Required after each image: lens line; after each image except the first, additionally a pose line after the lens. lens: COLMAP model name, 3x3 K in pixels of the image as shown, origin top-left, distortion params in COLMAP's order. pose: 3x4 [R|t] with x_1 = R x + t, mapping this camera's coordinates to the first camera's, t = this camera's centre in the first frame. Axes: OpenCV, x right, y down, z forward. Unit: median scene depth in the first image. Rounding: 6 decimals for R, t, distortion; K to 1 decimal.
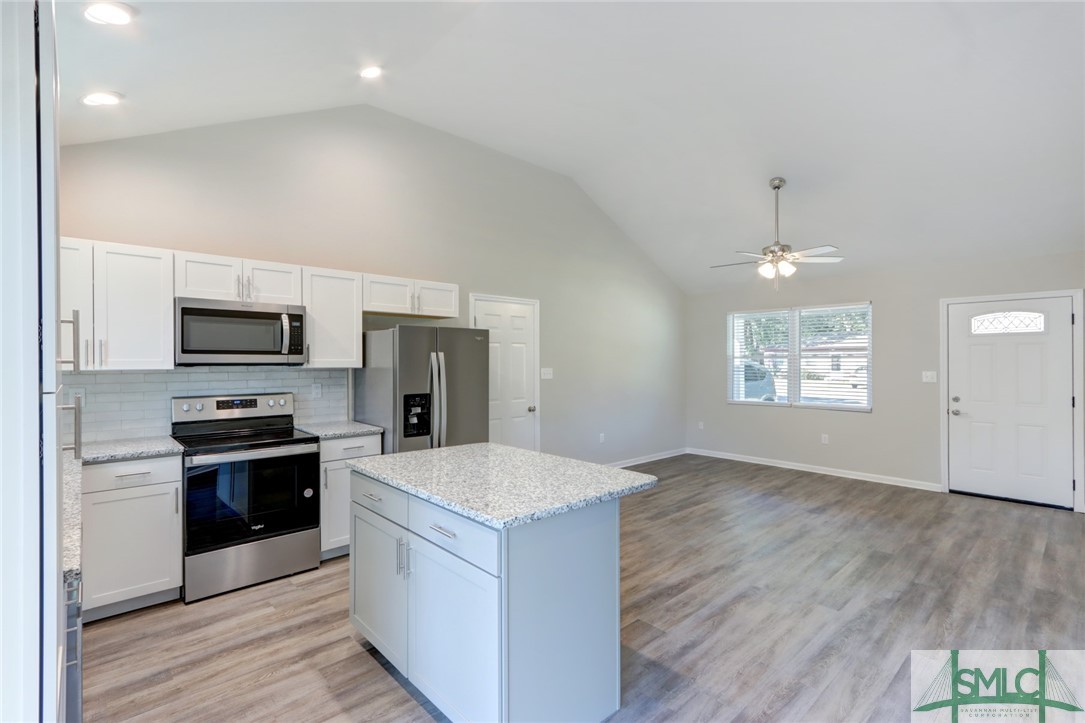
lens RADIAL K [[502.9, 0, 530.6], [0, 502.9, 355.8], [0, 0, 1]] dist [0.004677, 0.000416]
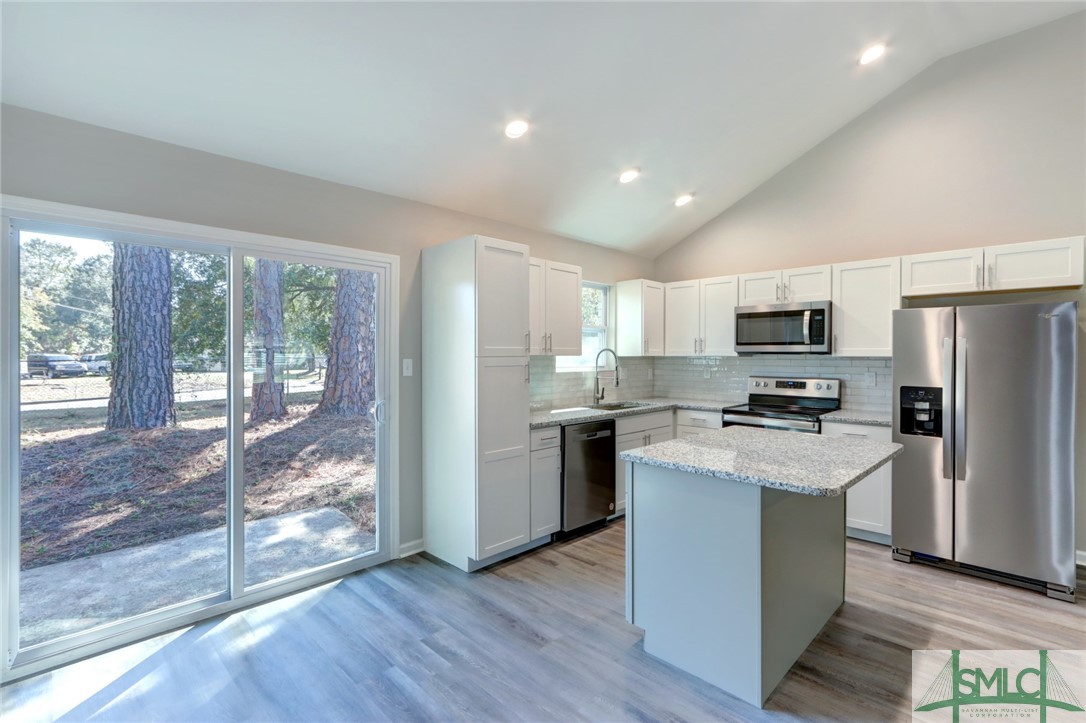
lens RADIAL K [[499.2, 0, 536.6], [0, 499.2, 355.2], [0, 0, 1]] dist [0.002248, 0.000769]
pose [[0.043347, 0.001264, -0.999059, 0.620071], [0.008926, 0.999959, 0.001652, 0.013866], [0.999020, -0.008989, 0.043334, 0.301821]]
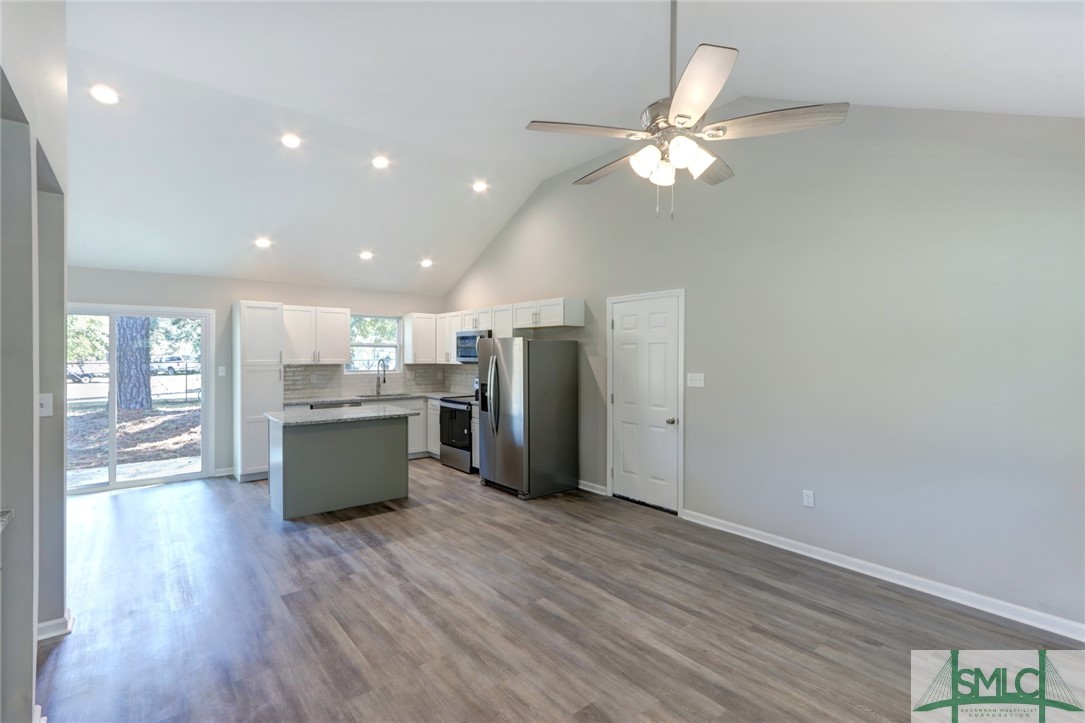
lens RADIAL K [[498.8, 0, 536.1], [0, 498.8, 355.2], [0, 0, 1]] dist [0.002248, 0.000769]
pose [[-0.061022, -0.000317, -0.998136, 1.288491], [0.008351, 0.999965, -0.000828, -0.007490], [0.998102, -0.008386, -0.061017, 1.261253]]
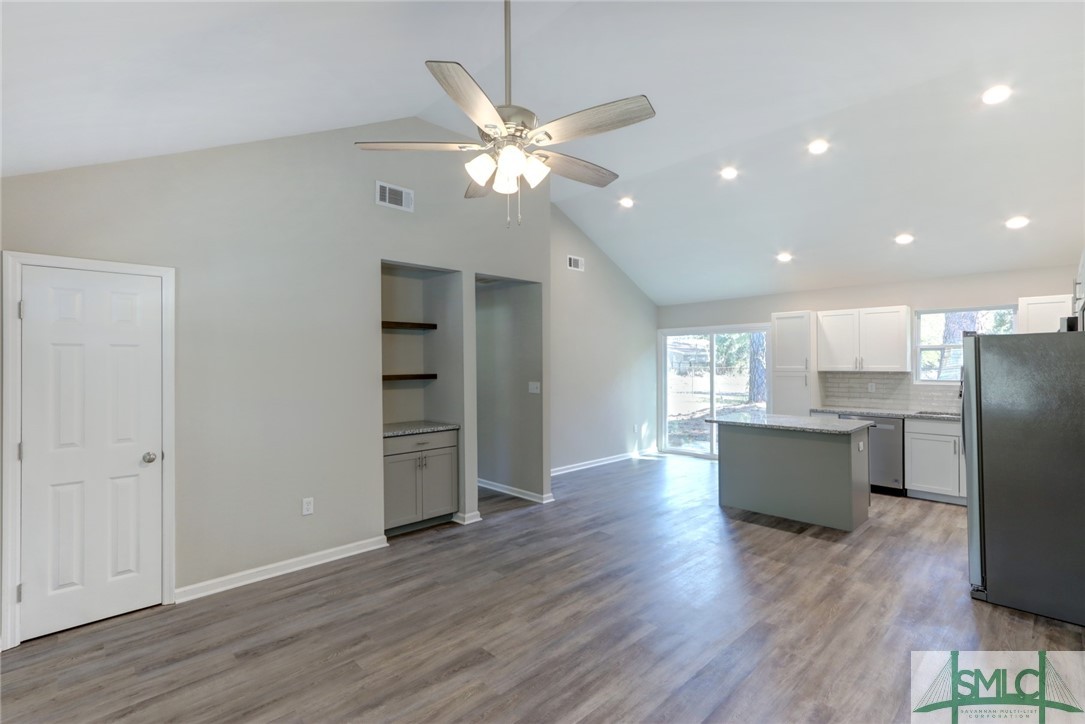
lens RADIAL K [[502.9, 0, 530.6], [0, 502.9, 356.3], [0, 0, 1]] dist [0.004677, 0.000416]
pose [[-0.999724, 0.004744, -0.022988, 0.667444], [0.005308, 0.999685, -0.024539, 0.002630], [0.022864, -0.024654, -0.999435, 1.991474]]
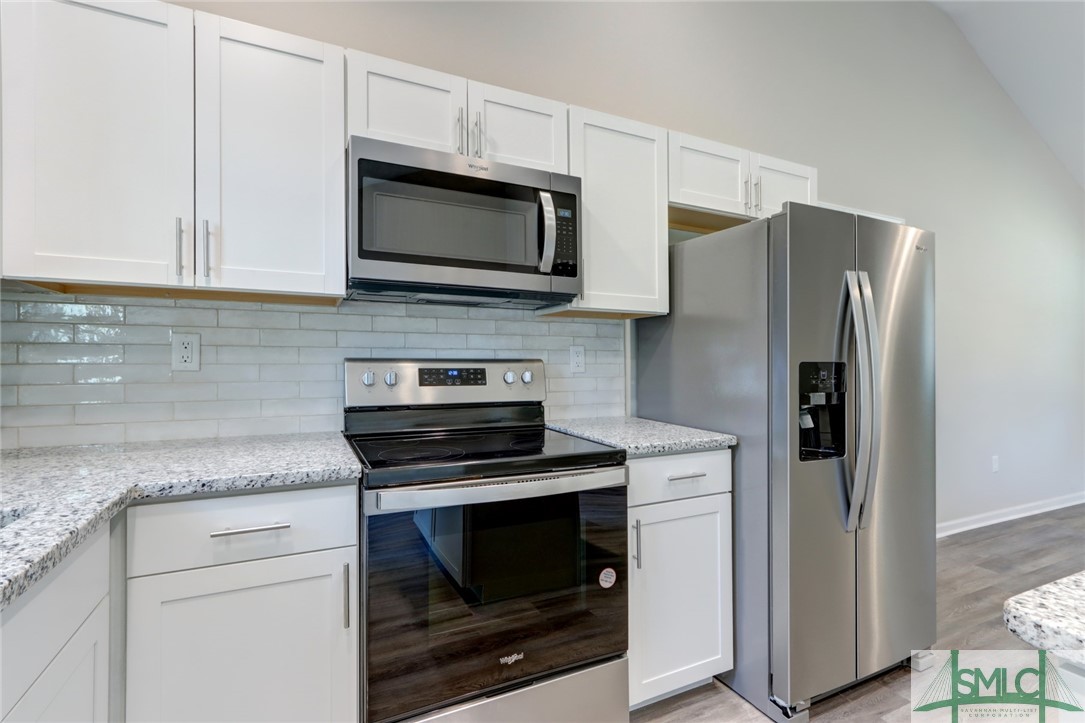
lens RADIAL K [[562.3, 0, 553.9], [0, 562.3, 356.3], [0, 0, 1]] dist [0.002011, 0.000668]
pose [[0.959651, 0.007973, -0.281080, -0.316420], [-0.004720, 0.999914, 0.012249, 0.066142], [0.281154, -0.010428, 0.959606, 0.467783]]
